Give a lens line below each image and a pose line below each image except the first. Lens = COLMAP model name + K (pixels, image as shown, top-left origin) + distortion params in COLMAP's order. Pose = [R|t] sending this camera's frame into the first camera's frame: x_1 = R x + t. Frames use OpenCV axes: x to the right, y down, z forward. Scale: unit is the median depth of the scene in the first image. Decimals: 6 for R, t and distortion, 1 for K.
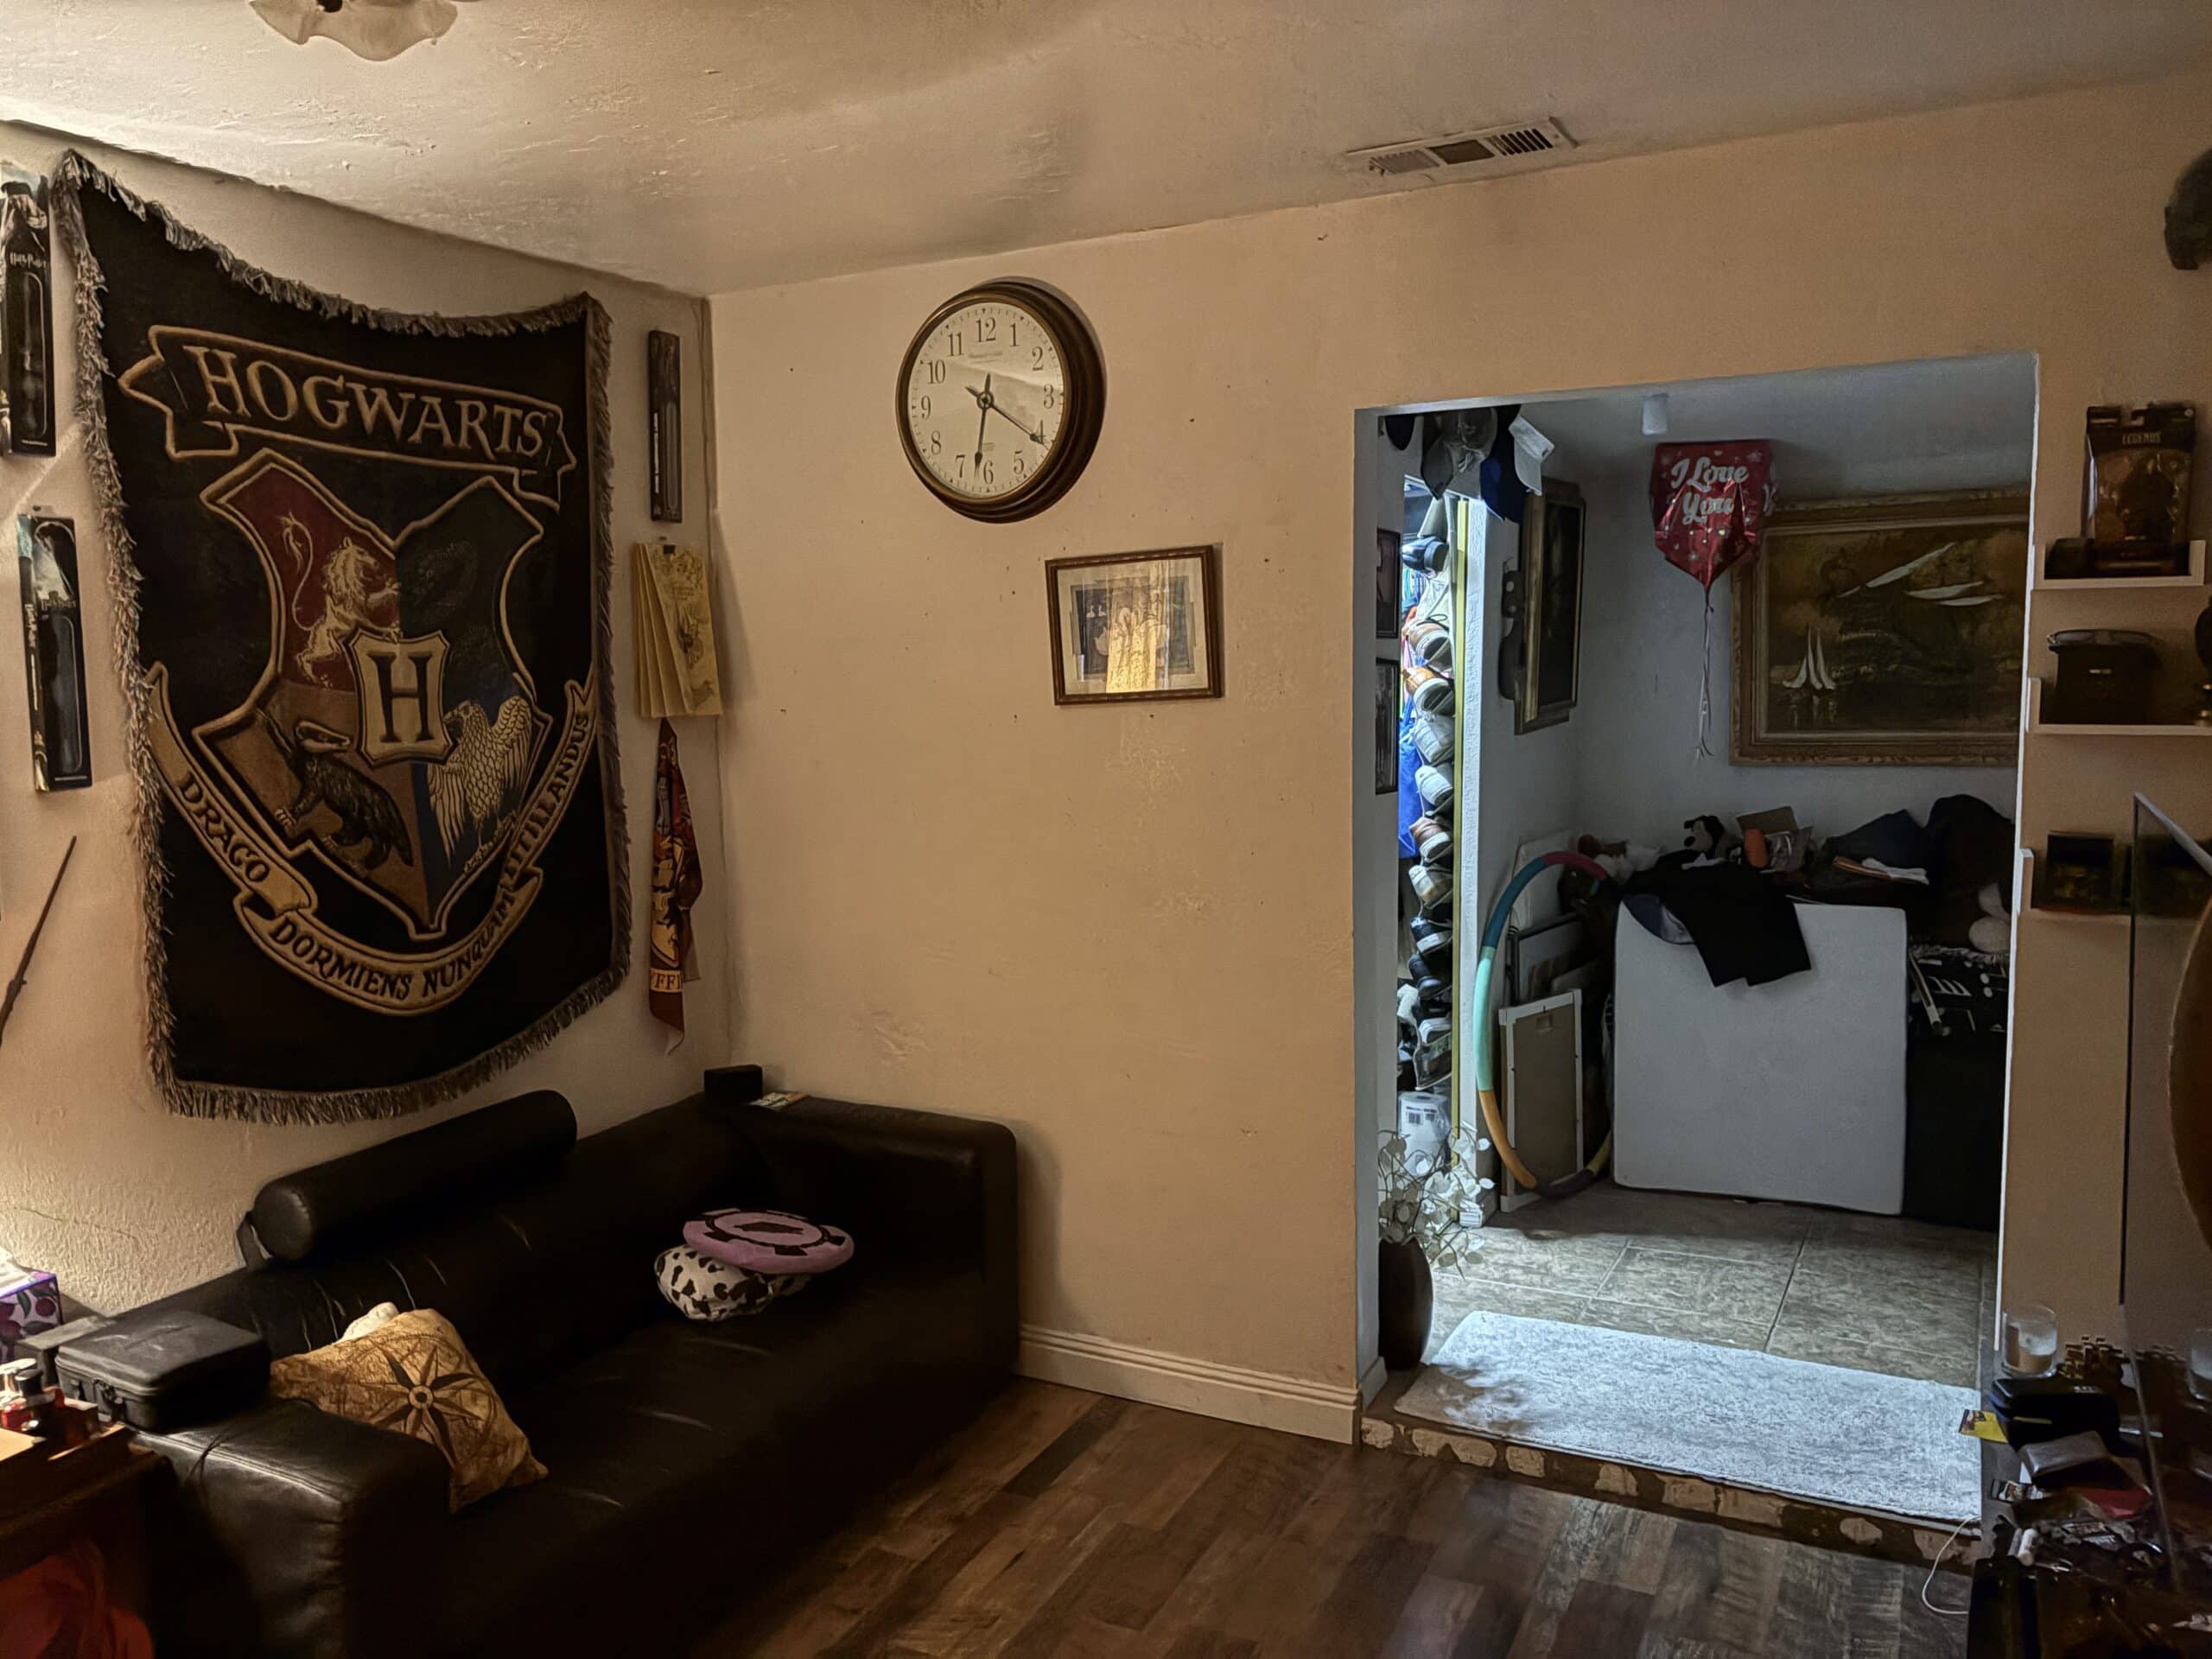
lens RADIAL K [[1675.8, 0, 1118.5], [0, 1675.8, 836.4], [0, 0, 1]] dist [0.043147, -0.055285]
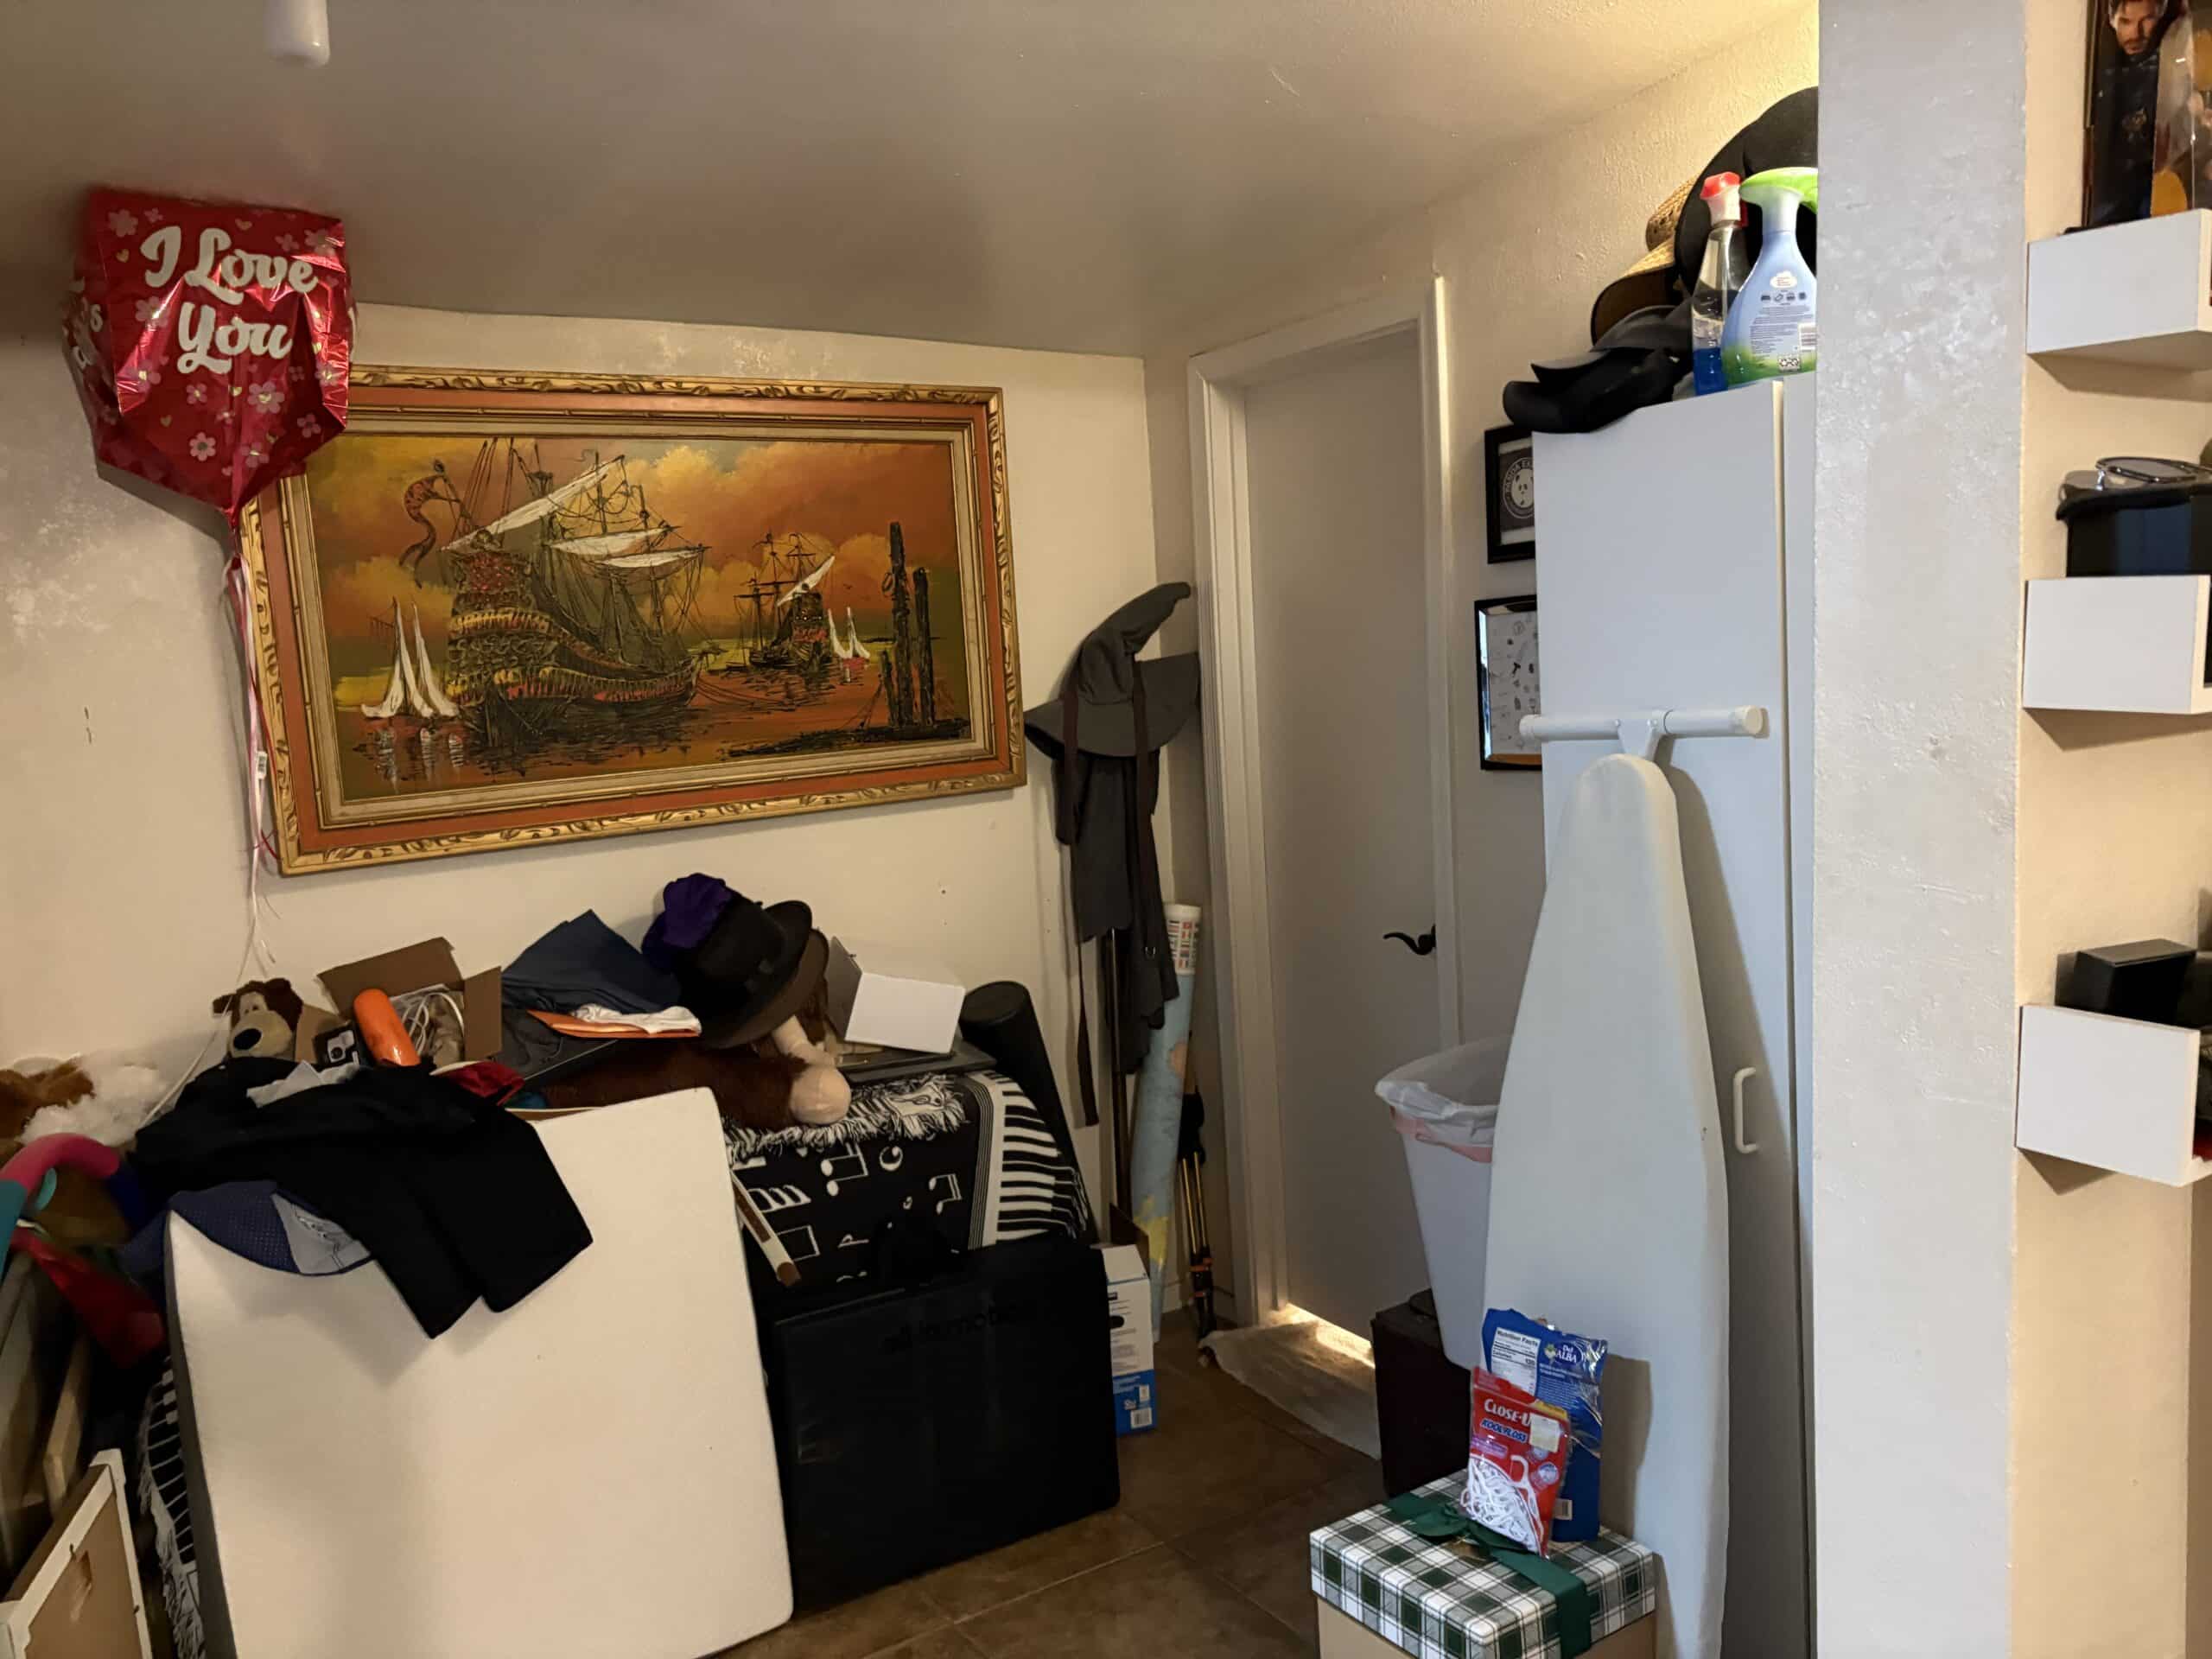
lens RADIAL K [[1675.8, 0, 1104.8], [0, 1675.8, 823.9], [0, 0, 1]] dist [0.043147, -0.055285]
pose [[0.492303, -0.106481, 0.863886, 0.048212], [0.139395, 0.989324, 0.042505, -0.047874], [-0.859190, 0.099496, 0.501890, 0.565636]]
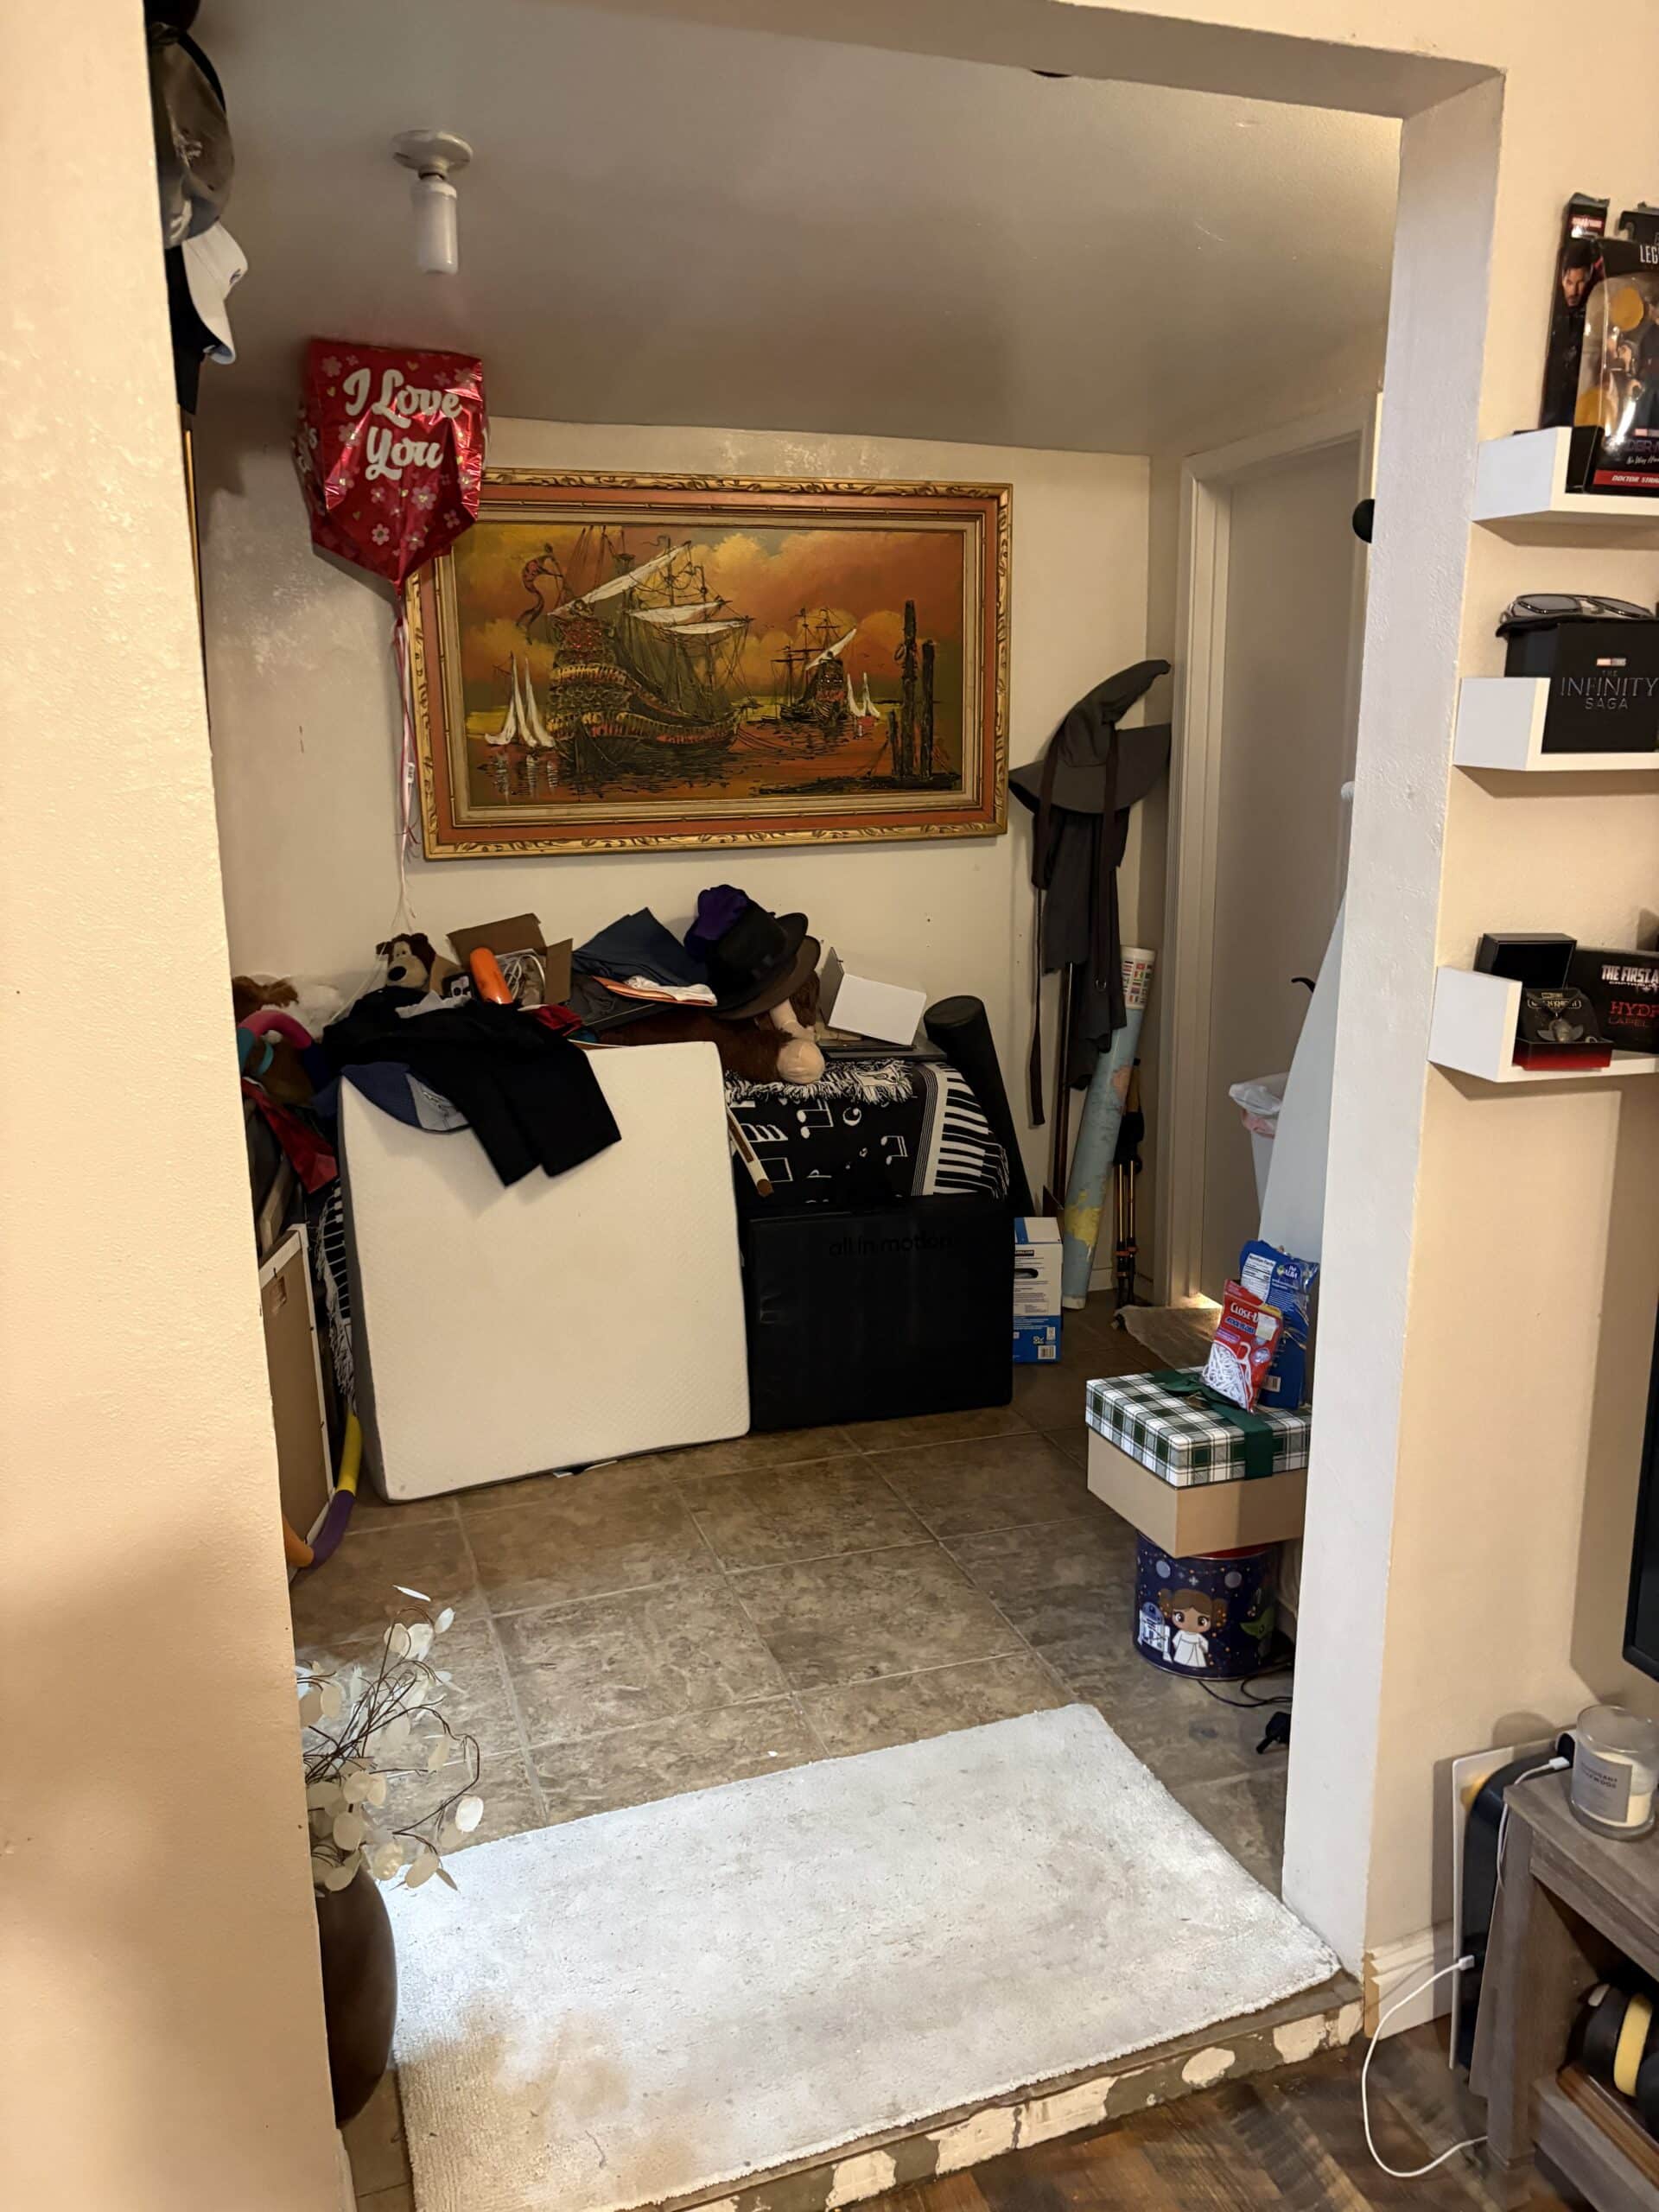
lens RADIAL K [[1675.8, 0, 820.8], [0, 1675.8, 1115.9], [0, 0, 1]] dist [0.043147, -0.055285]
pose [[0.693252, -0.153492, 0.704161, -0.031464], [0.076035, 0.987181, 0.140327, -0.024134], [-0.716673, -0.043741, 0.696036, 0.424379]]
